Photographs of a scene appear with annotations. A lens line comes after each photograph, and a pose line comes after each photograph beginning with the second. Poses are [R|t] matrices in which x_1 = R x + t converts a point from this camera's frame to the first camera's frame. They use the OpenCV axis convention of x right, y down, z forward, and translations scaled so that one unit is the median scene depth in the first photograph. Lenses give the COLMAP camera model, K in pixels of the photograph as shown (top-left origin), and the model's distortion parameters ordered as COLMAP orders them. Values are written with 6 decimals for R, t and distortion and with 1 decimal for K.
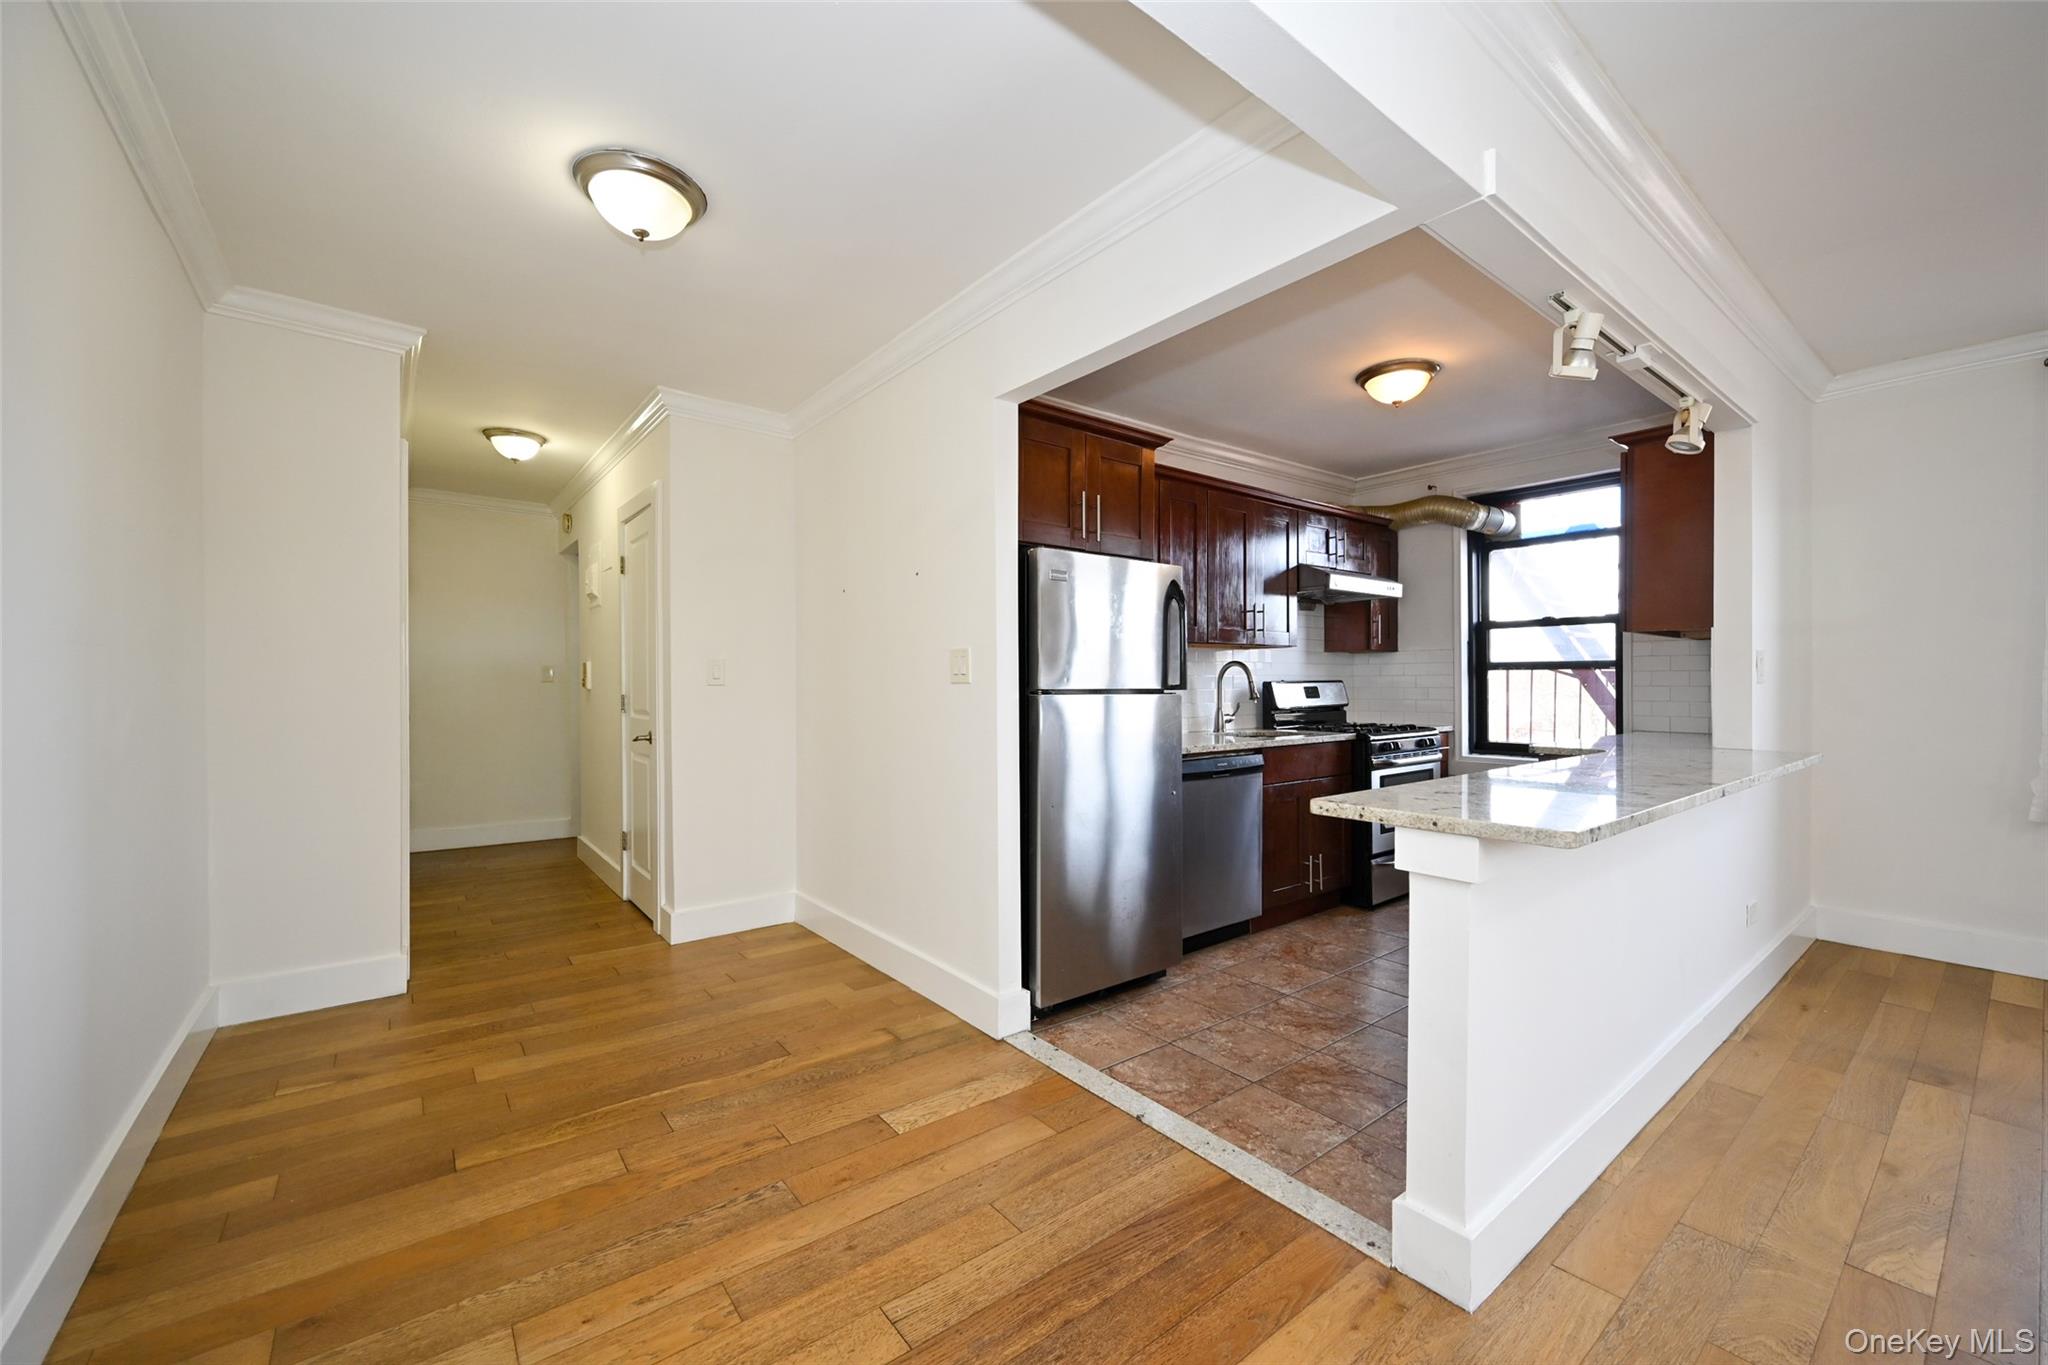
lens RADIAL K [[805.8, 0, 1025.5], [0, 805.8, 686.5], [0, 0, 1]] dist [-0.003958, 0.001163]
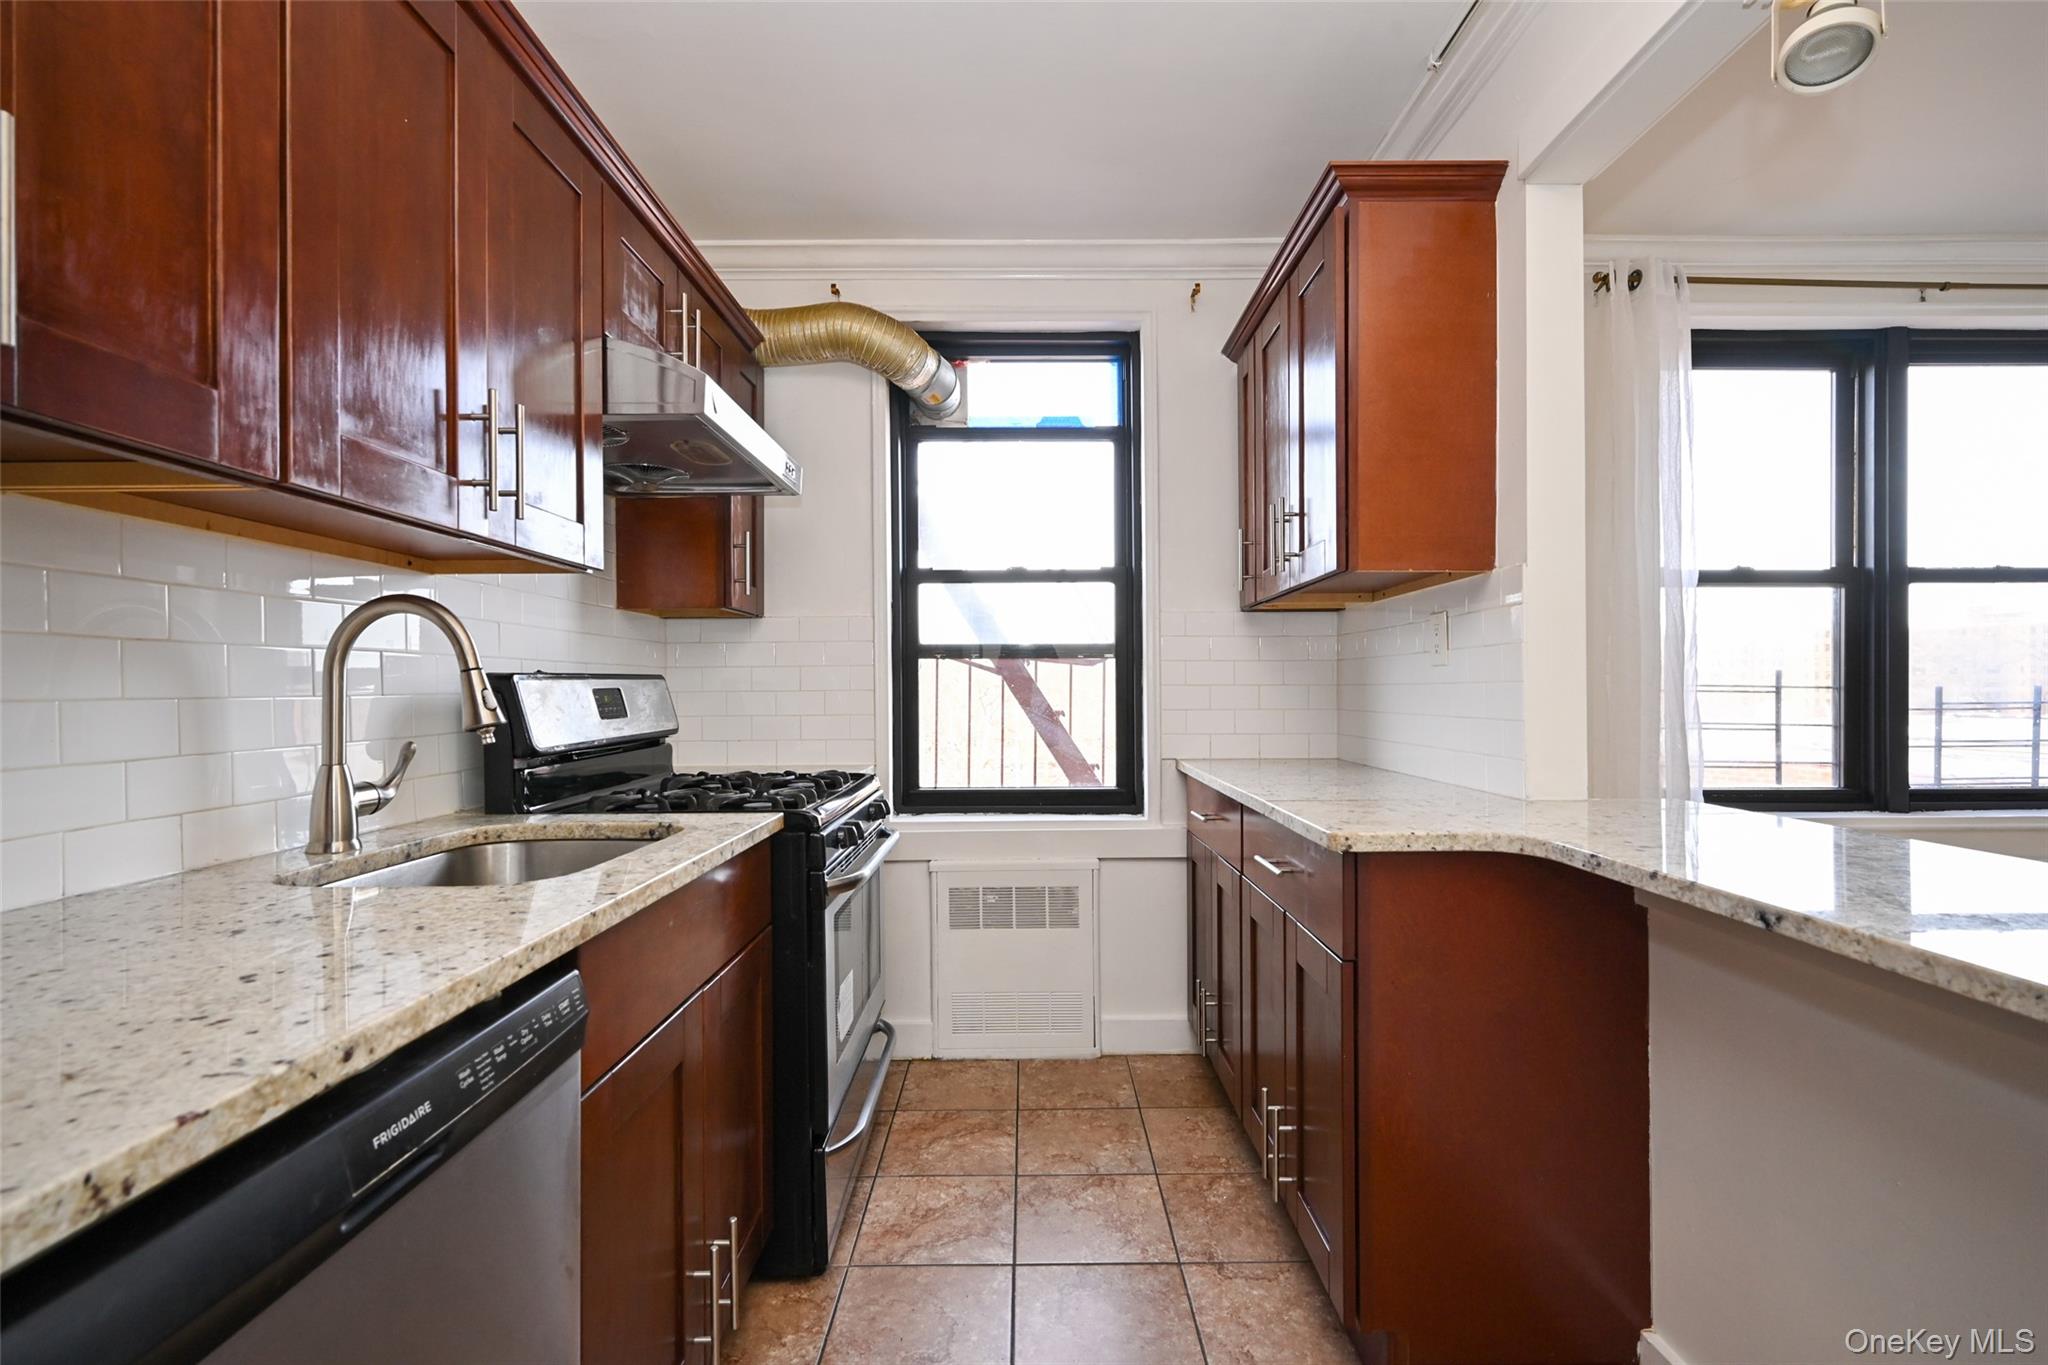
lens RADIAL K [[927.0, 0, 1028.7], [0, 927.0, 688.9], [0, 0, 1]] dist [-0.004253, 0.000201]
pose [[0.611646, -0.001957, 0.791129, 0.200869], [0.006324, 0.999977, -0.002416, 0.004317], [-0.791106, 0.006481, 0.611645, 0.913437]]
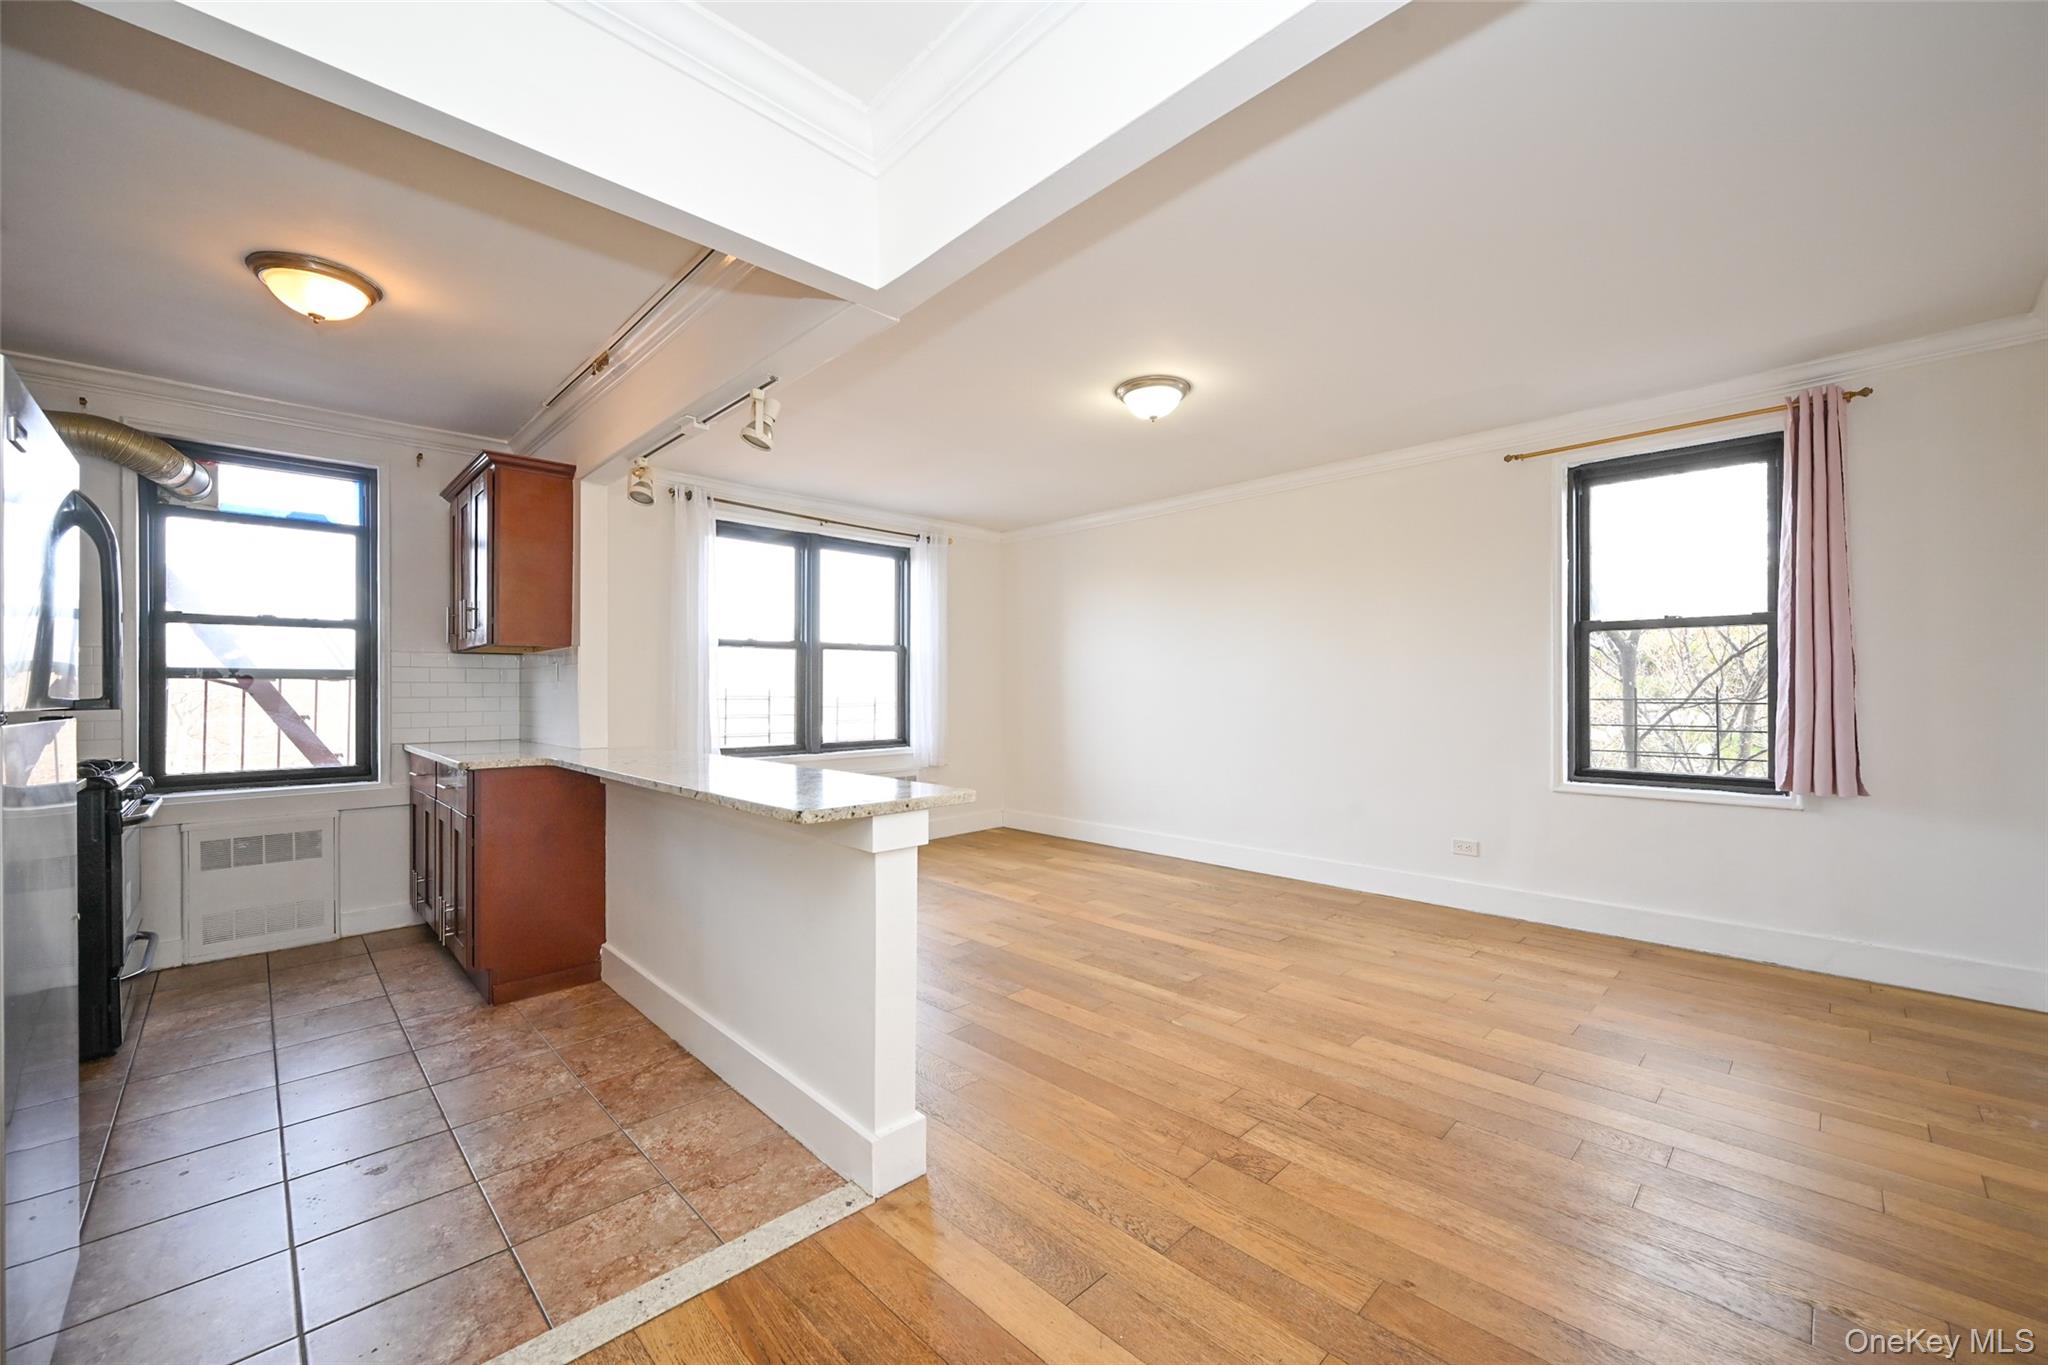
lens RADIAL K [[805.8, 0, 1023.9], [0, 805.8, 684.1], [0, 0, 1]] dist [-0.003958, 0.001163]
pose [[-0.109920, 0.009689, 0.993893, -0.394560], [0.007181, 0.999934, -0.008954, -0.003721], [-0.993914, 0.006153, -0.109982, 0.496846]]
